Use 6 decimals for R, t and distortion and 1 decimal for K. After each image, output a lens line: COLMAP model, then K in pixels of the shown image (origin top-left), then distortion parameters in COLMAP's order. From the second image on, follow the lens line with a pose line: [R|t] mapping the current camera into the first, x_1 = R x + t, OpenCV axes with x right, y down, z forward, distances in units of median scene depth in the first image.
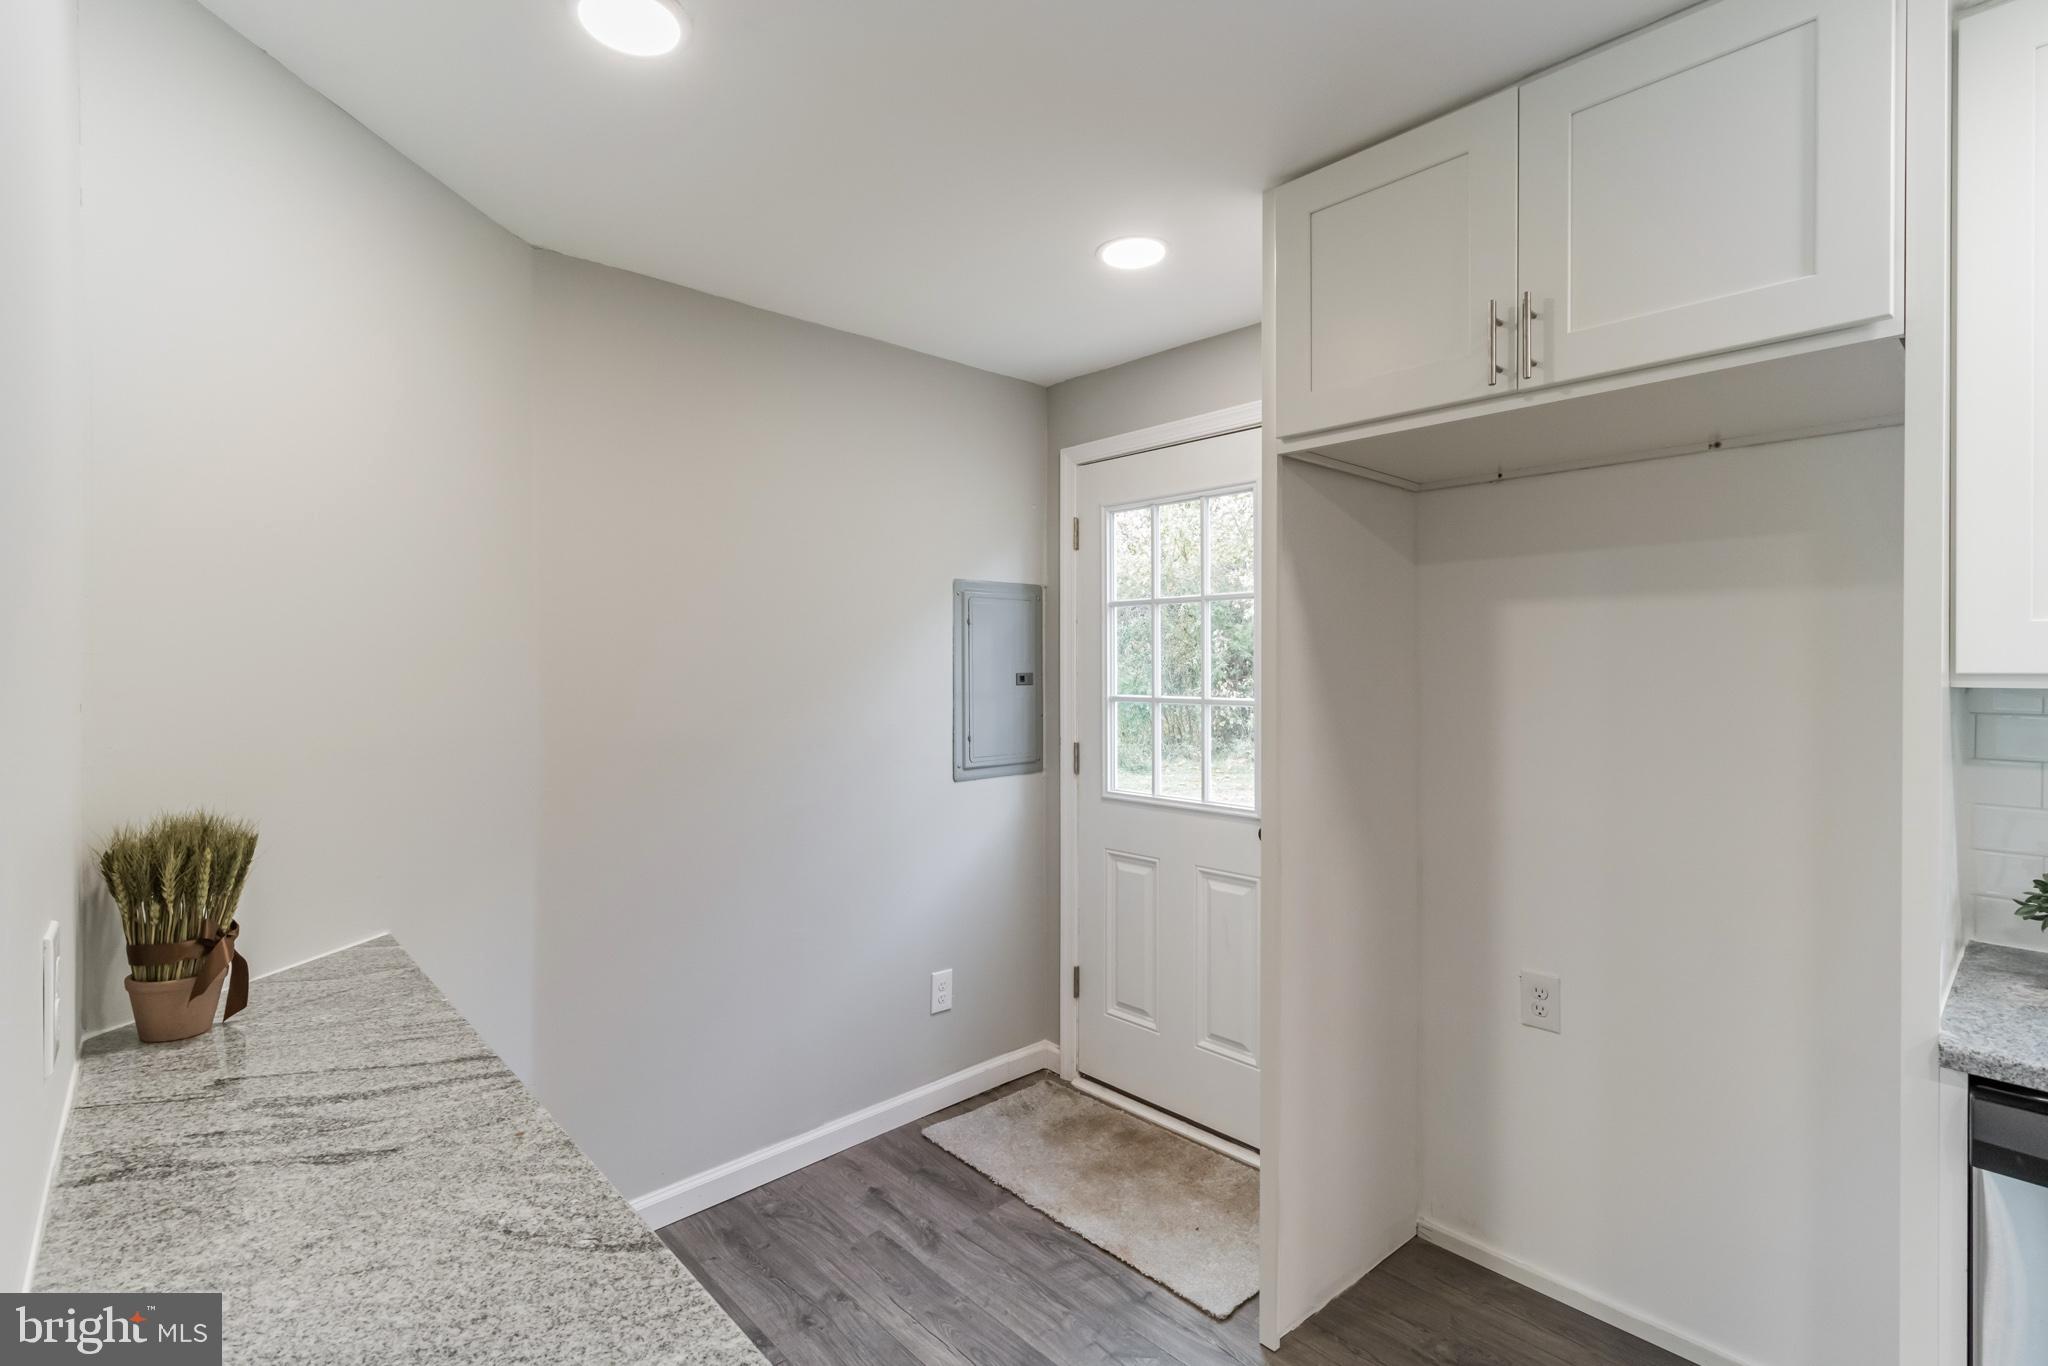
lens RADIAL K [[948.9, 0, 1020.6], [0, 948.9, 672.4], [0, 0, 1]] dist [0.002044, 0.000282]
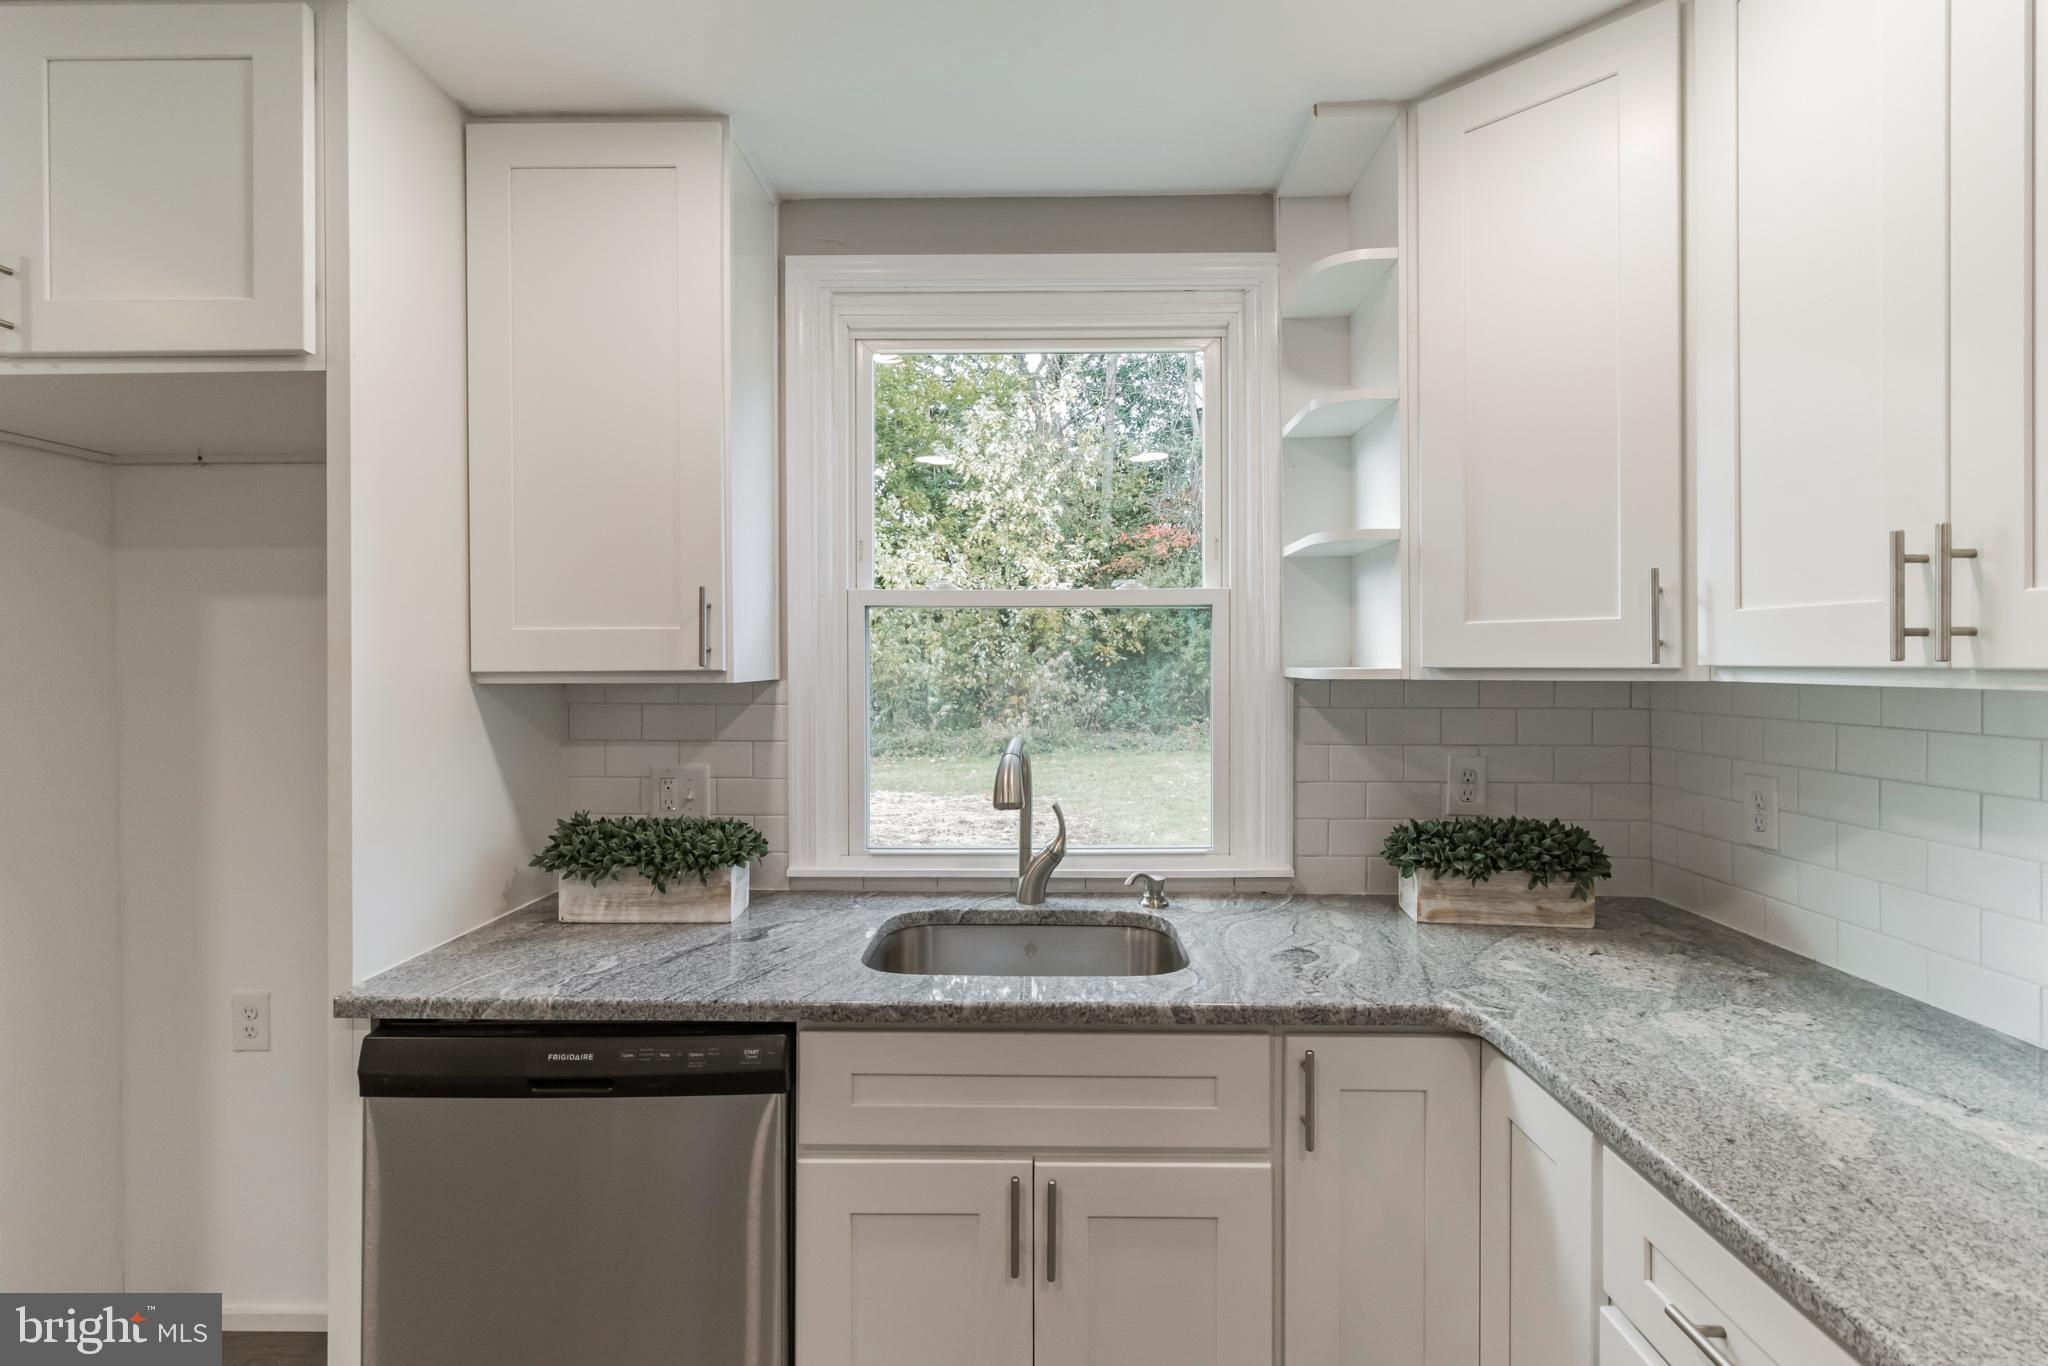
lens RADIAL K [[948.9, 0, 1020.6], [0, 948.9, 672.4], [0, 0, 1]] dist [0.002044, 0.000282]
pose [[0.687489, -0.008032, 0.726150, 0.265112], [0.008844, 0.999957, 0.002688, 0.001657], [-0.726141, 0.004574, 0.687531, -0.142450]]
